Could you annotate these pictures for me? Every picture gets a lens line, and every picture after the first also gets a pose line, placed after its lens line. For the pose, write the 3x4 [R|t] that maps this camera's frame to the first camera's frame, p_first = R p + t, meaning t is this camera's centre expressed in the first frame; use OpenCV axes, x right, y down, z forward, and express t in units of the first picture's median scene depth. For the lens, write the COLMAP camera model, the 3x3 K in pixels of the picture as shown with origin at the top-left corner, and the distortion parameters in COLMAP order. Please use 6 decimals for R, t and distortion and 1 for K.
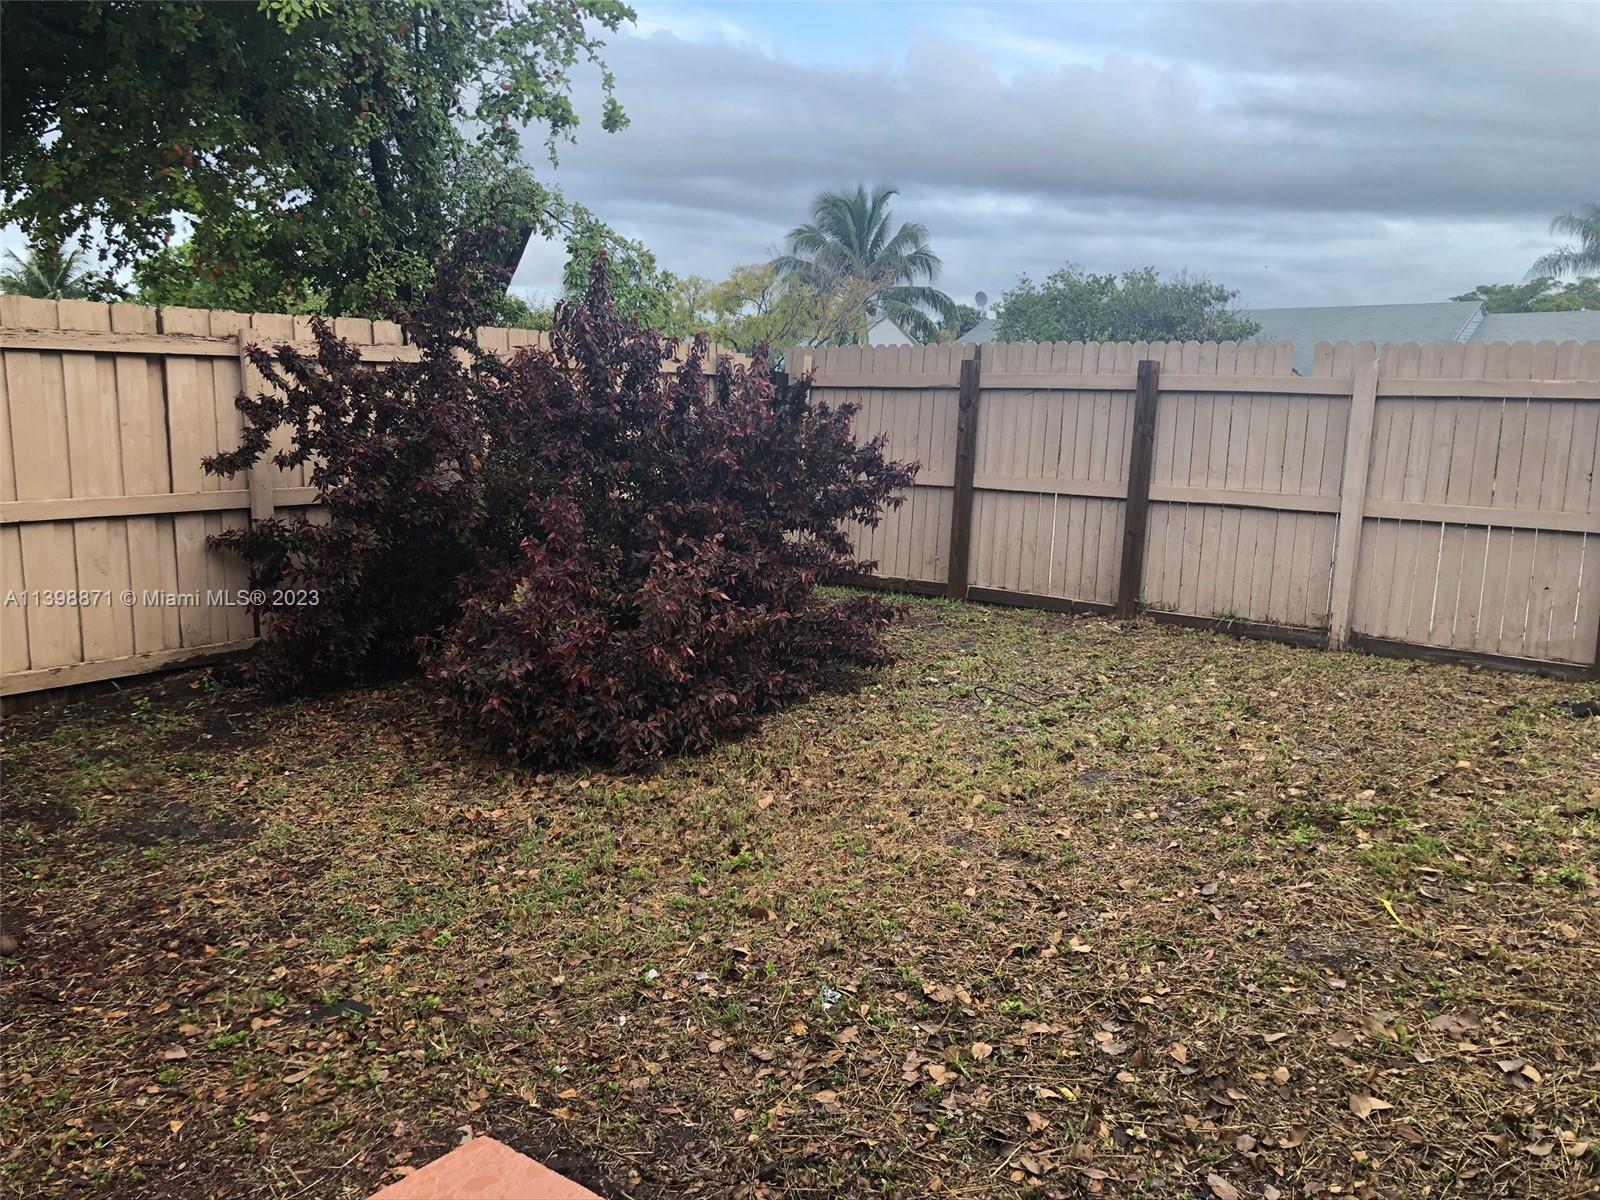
lens RADIAL K [[1325.3, 0, 796.1], [0, 1325.3, 599.3], [0, 0, 1]] dist [0.034575, -0.039584]
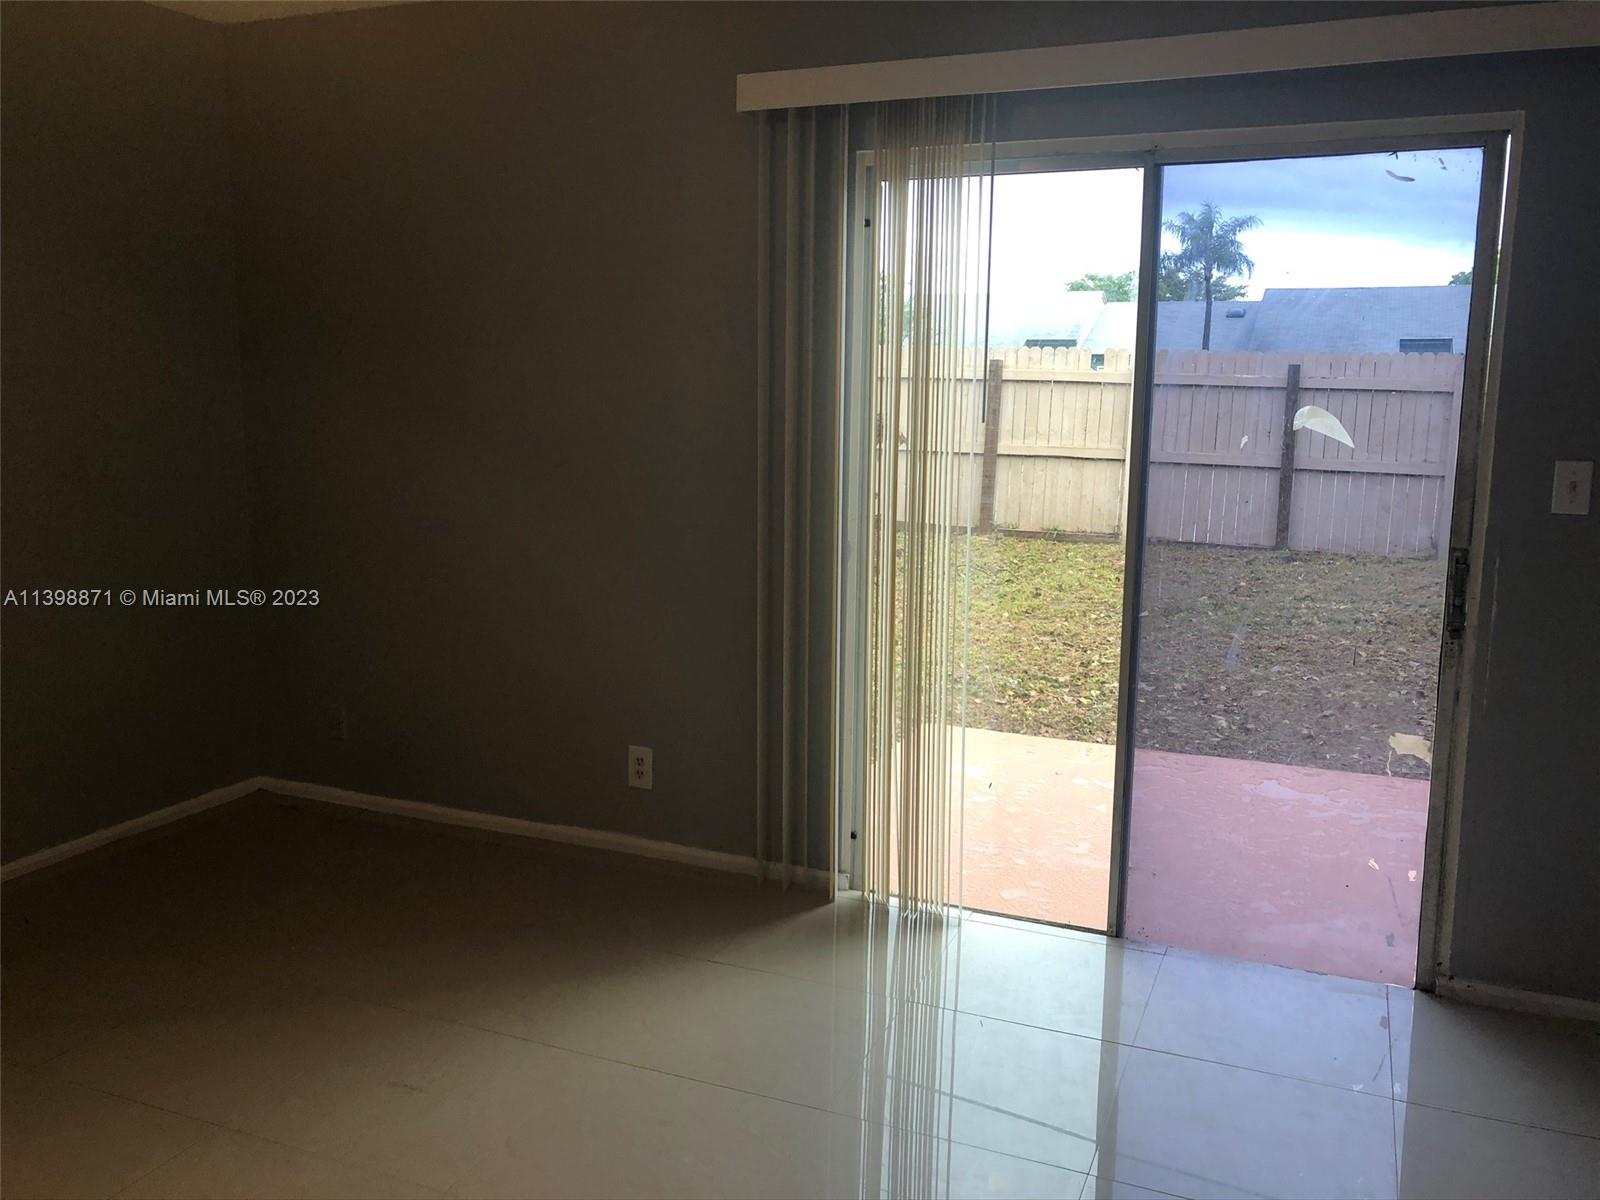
lens RADIAL K [[1325.3, 0, 808.3], [0, 1325.3, 596.5], [0, 0, 1]] dist [0.034575, -0.039584]
pose [[0.963909, -0.043264, 0.262694, -0.339659], [0.038635, 0.998994, 0.022762, 0.043091], [-0.263415, -0.011791, 0.964611, -0.378075]]
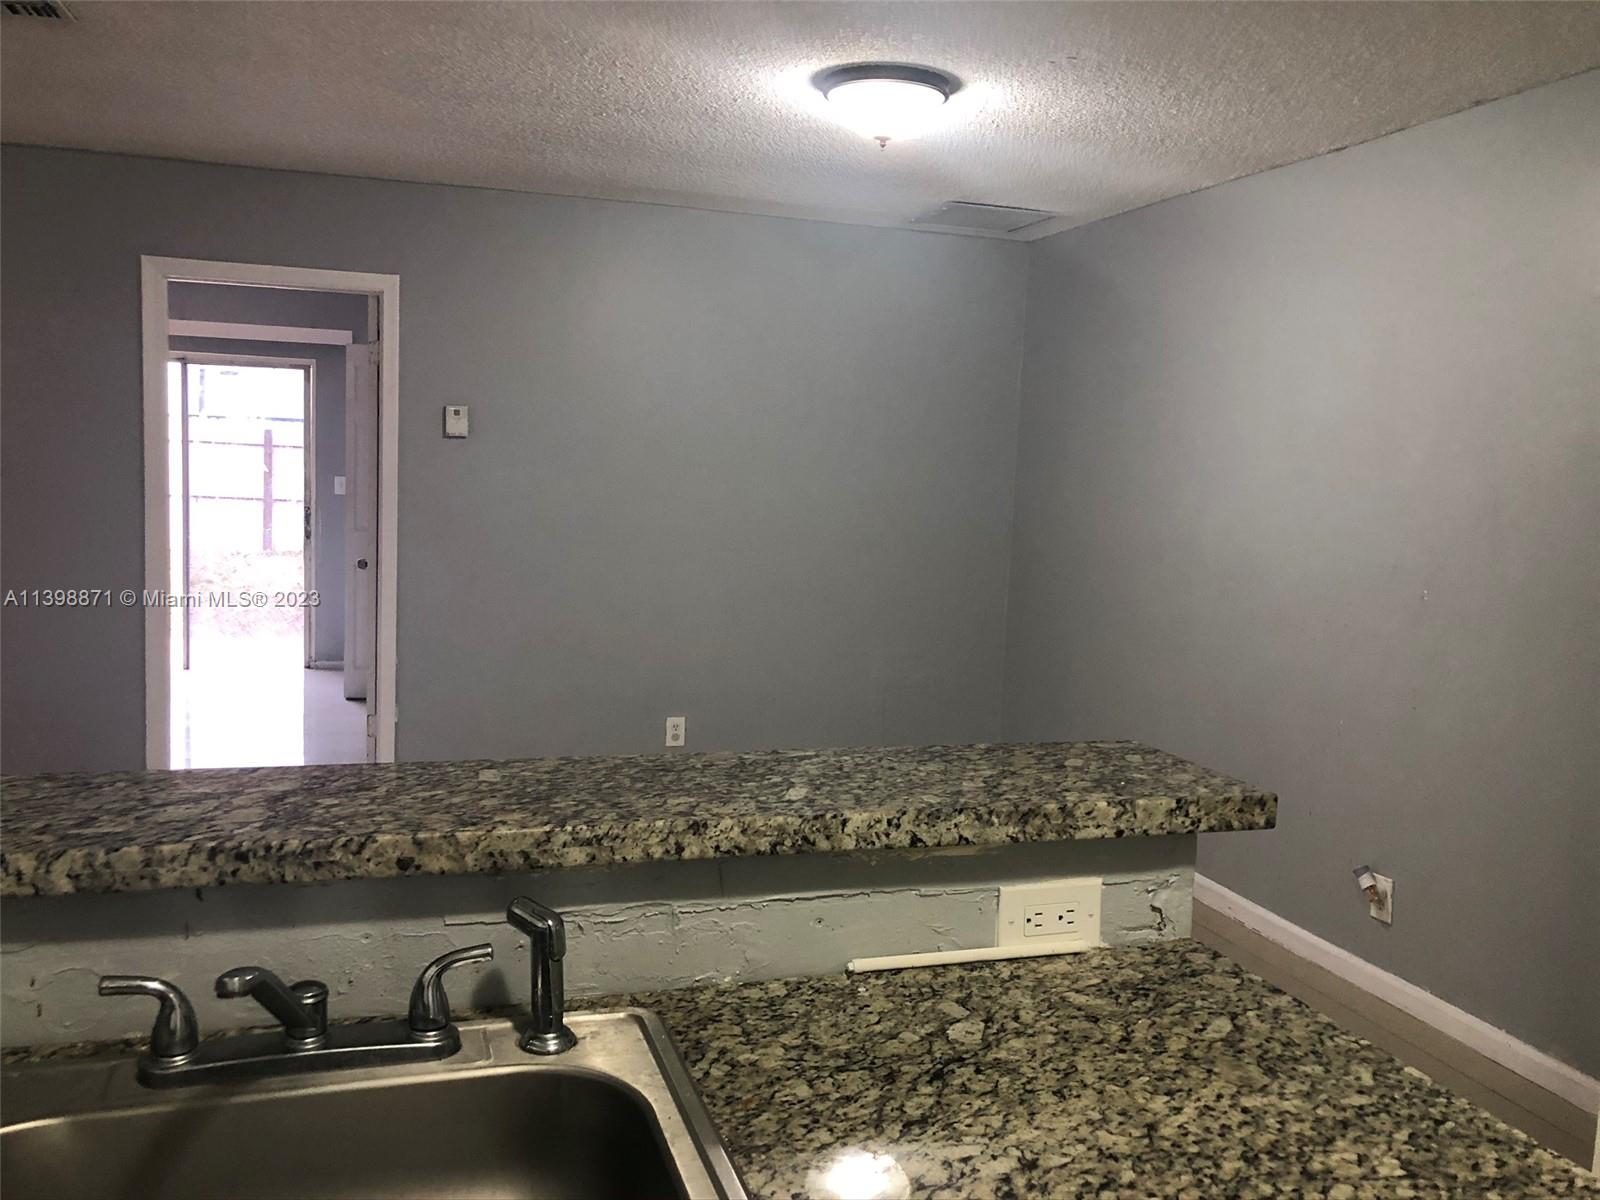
lens RADIAL K [[1325.3, 0, 799.4], [0, 1325.3, 587.7], [0, 0, 1]] dist [0.034575, -0.039584]
pose [[0.548287, -0.082780, 0.832183, -0.739065], [0.074942, 0.995949, 0.049694, 0.086089], [-0.832925, 0.035119, 0.552270, -0.977600]]
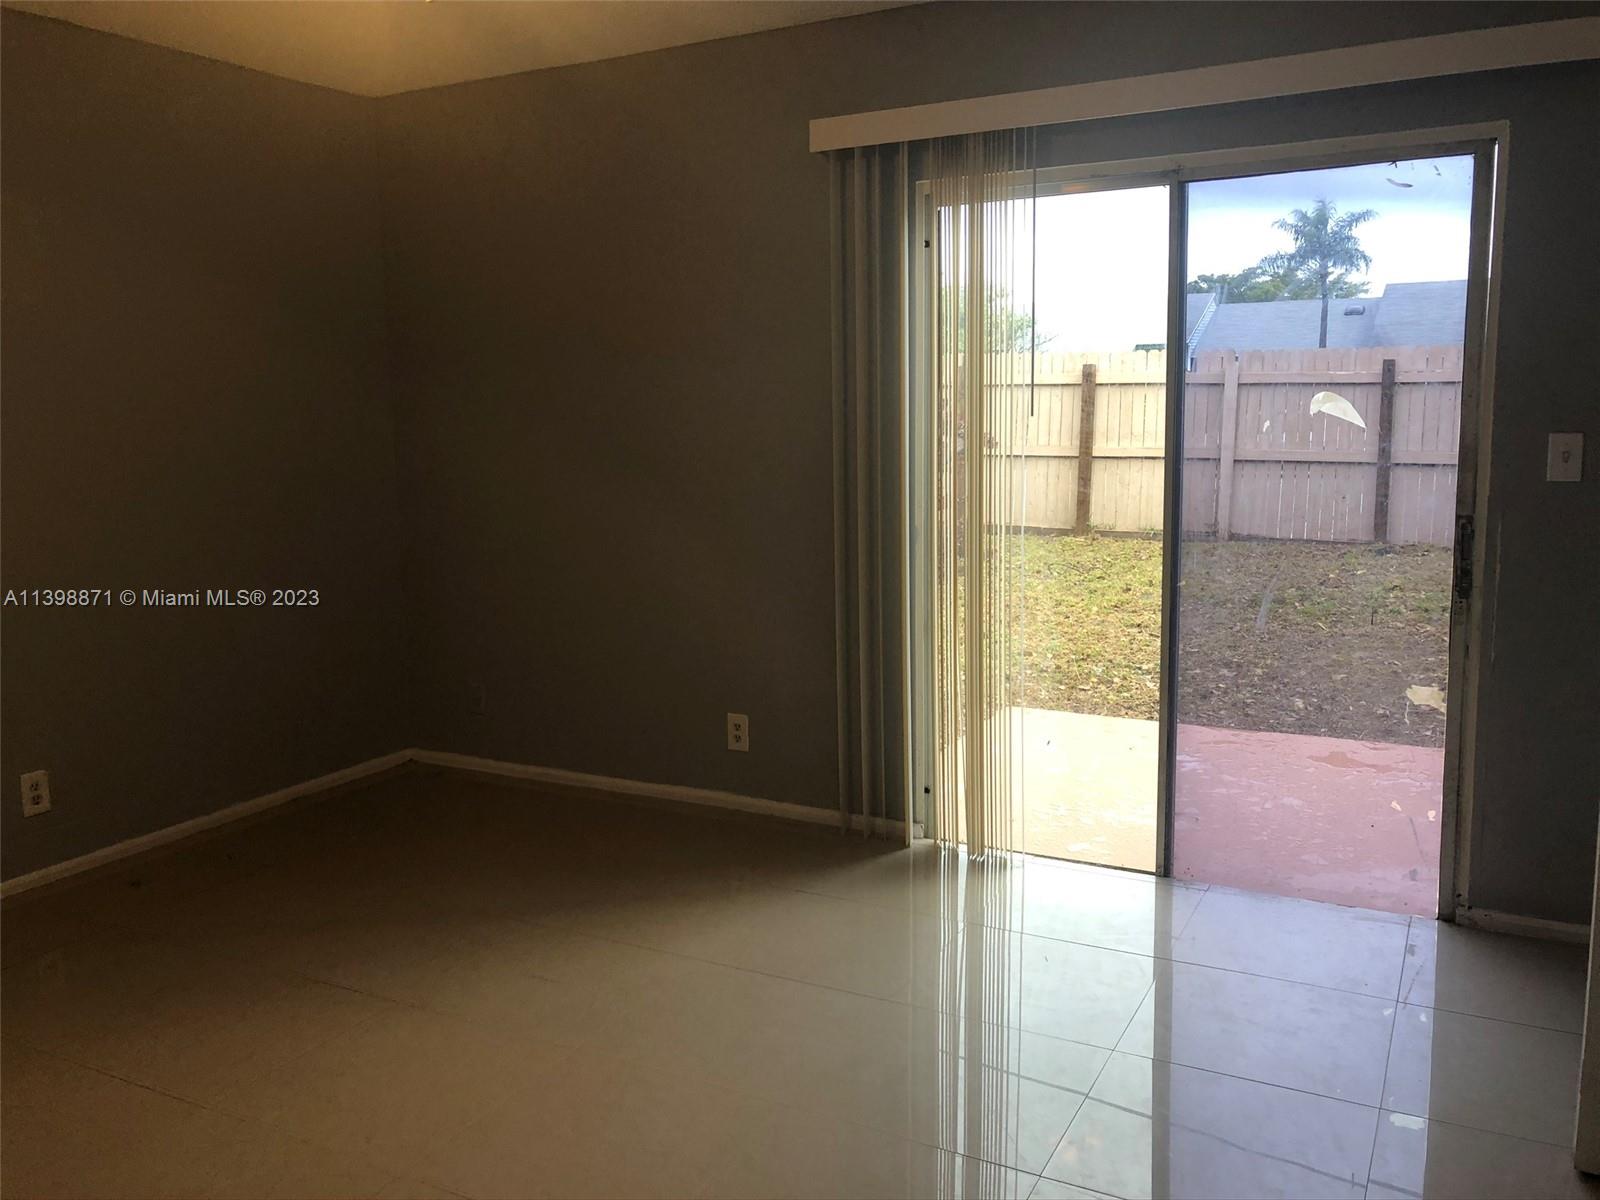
lens RADIAL K [[1325.3, 0, 795.0], [0, 1325.3, 597.5], [0, 0, 1]] dist [0.034575, -0.039584]
pose [[0.983677, -0.056102, 0.170971, -0.341321], [0.055544, 0.998424, 0.008050, 0.055599], [-0.171153, 0.001578, 0.985243, -0.437177]]
